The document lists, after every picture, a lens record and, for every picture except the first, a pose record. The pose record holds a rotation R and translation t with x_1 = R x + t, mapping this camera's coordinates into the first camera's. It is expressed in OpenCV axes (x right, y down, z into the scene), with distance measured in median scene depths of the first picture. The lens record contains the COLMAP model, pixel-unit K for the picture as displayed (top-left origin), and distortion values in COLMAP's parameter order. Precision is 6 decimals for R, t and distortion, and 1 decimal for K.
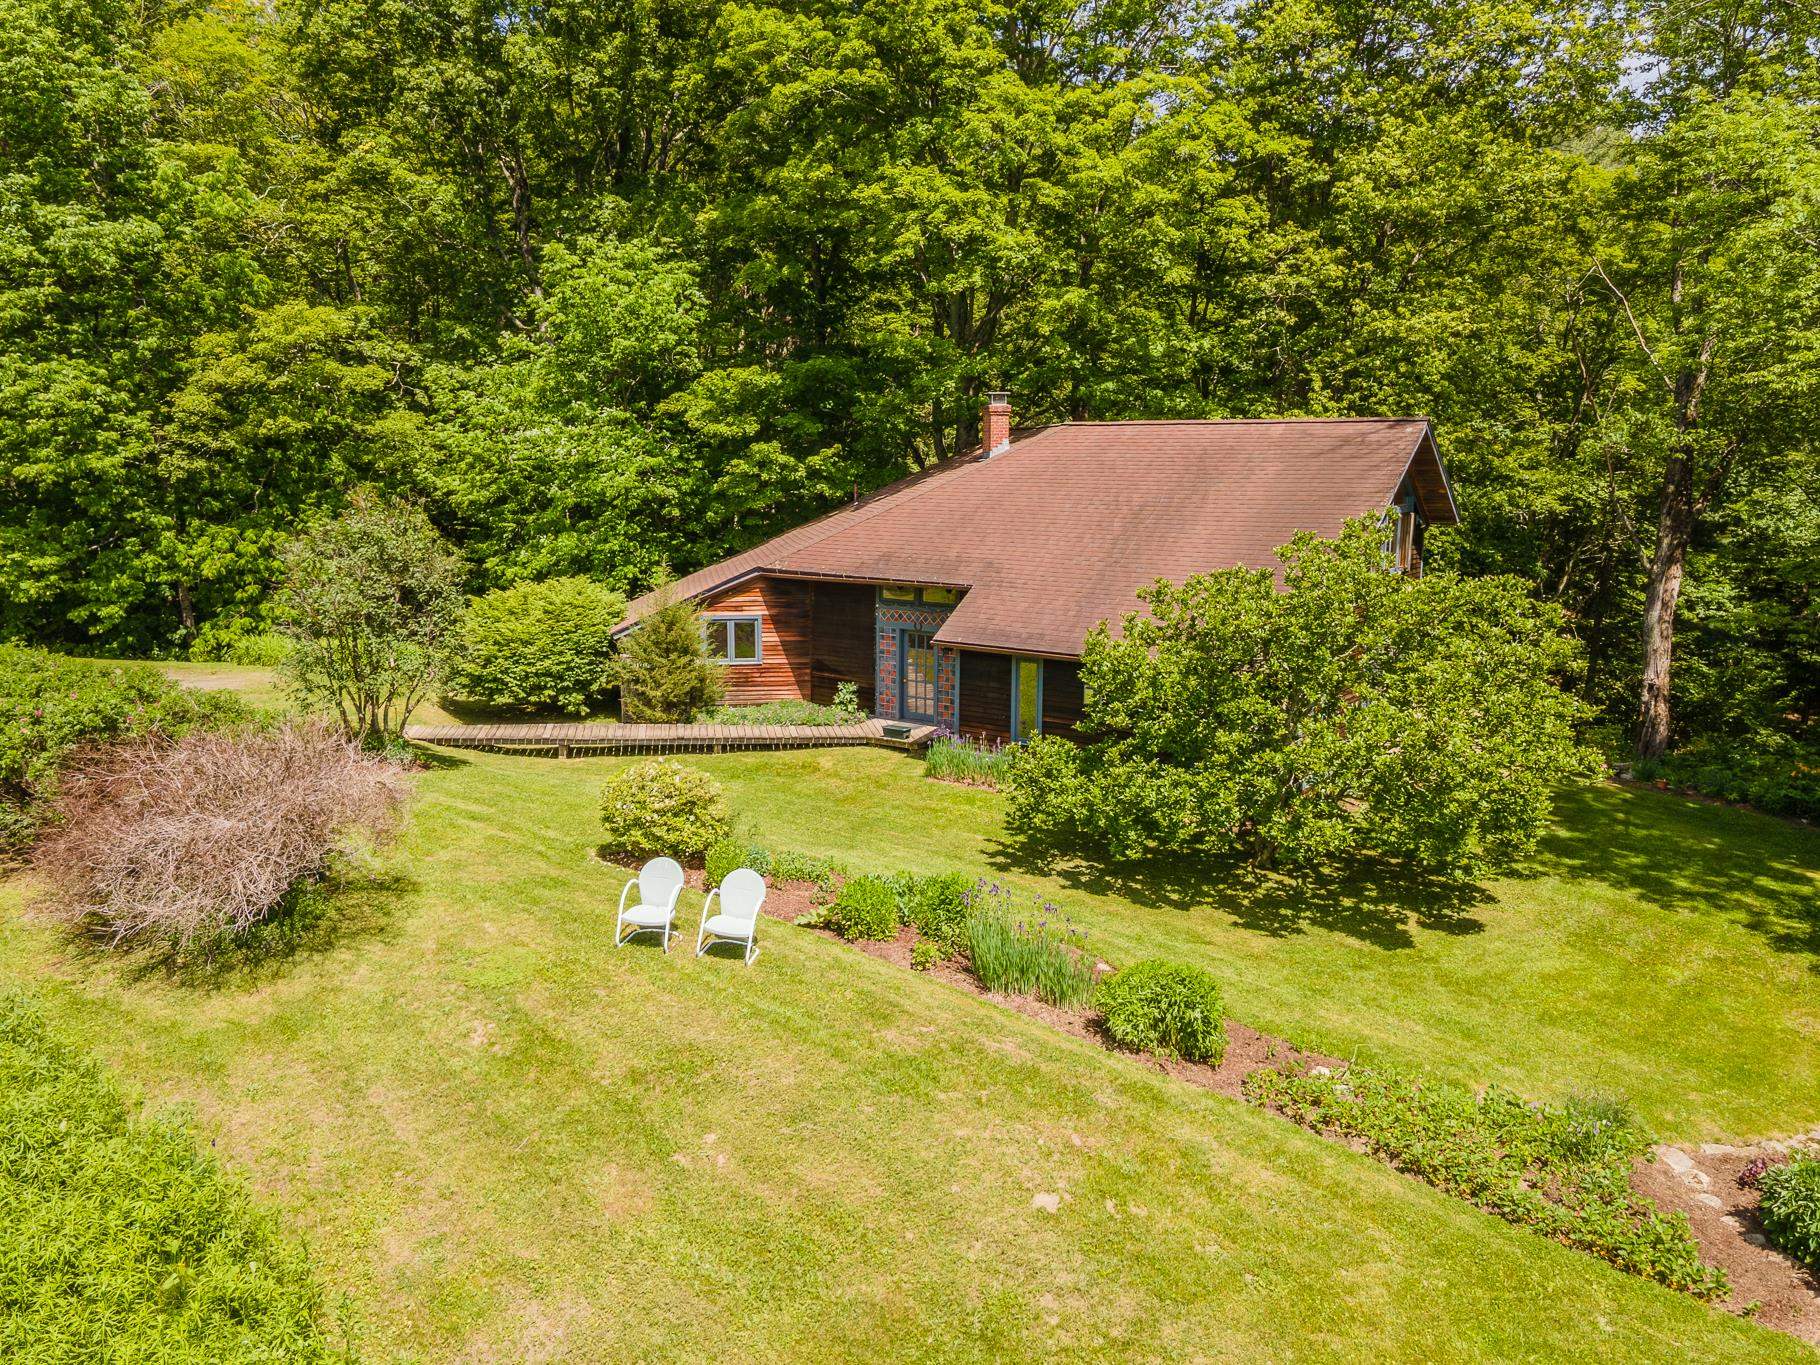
lens RADIAL K [[1331.6, 0, 936.3], [0, 1331.6, 671.3], [0, 0, 1]] dist [0.037051, -0.002451]
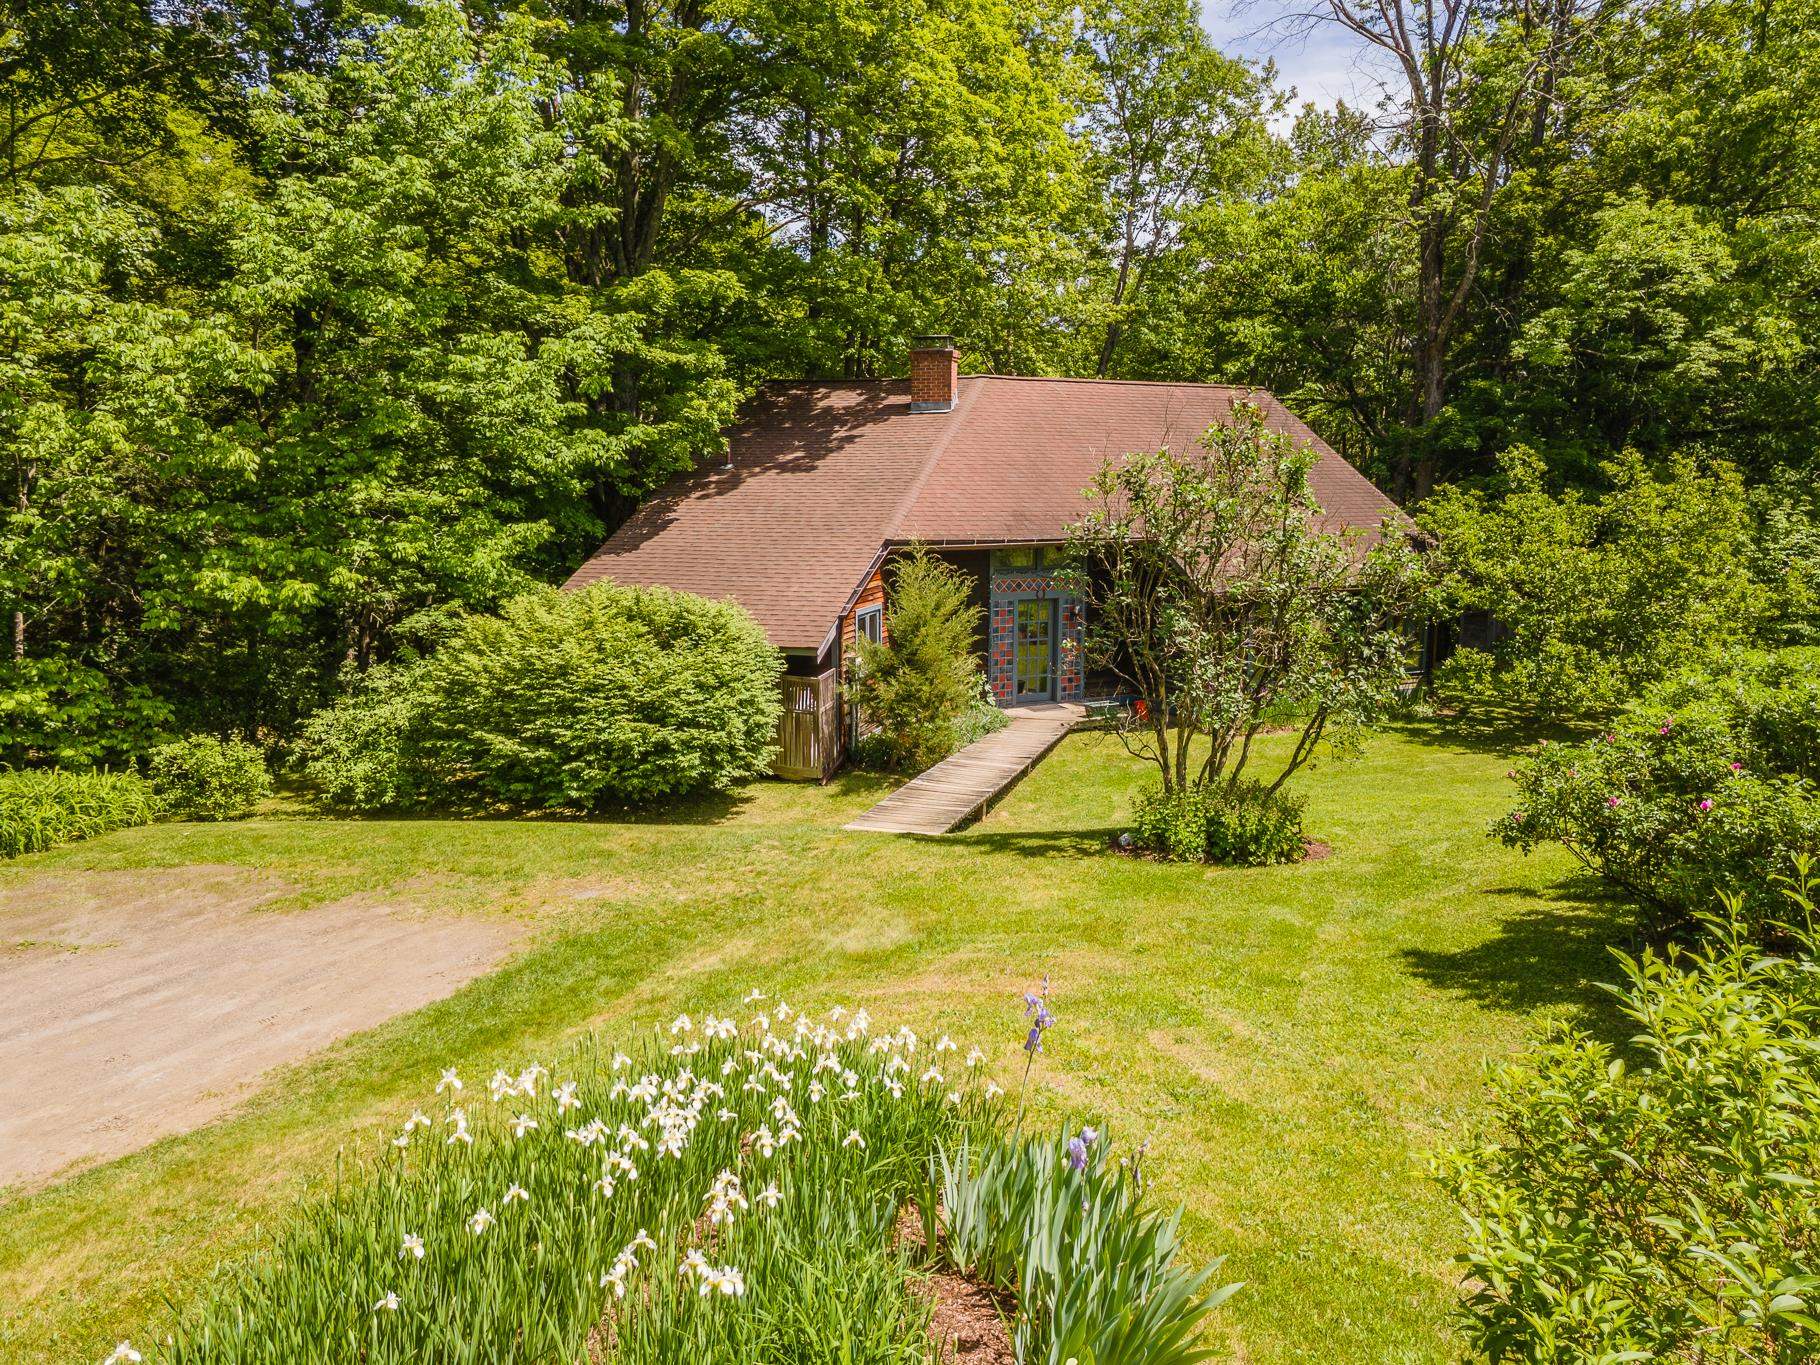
lens RADIAL K [[1331.6, 0, 905.4], [0, 1331.6, 686.1], [0, 0, 1]] dist [0.037051, -0.002451]
pose [[0.475036, -0.141587, 0.868501, -0.797473], [0.142835, 0.986288, 0.082664, -0.057475], [-0.868297, 0.084784, 0.488746, 0.627885]]
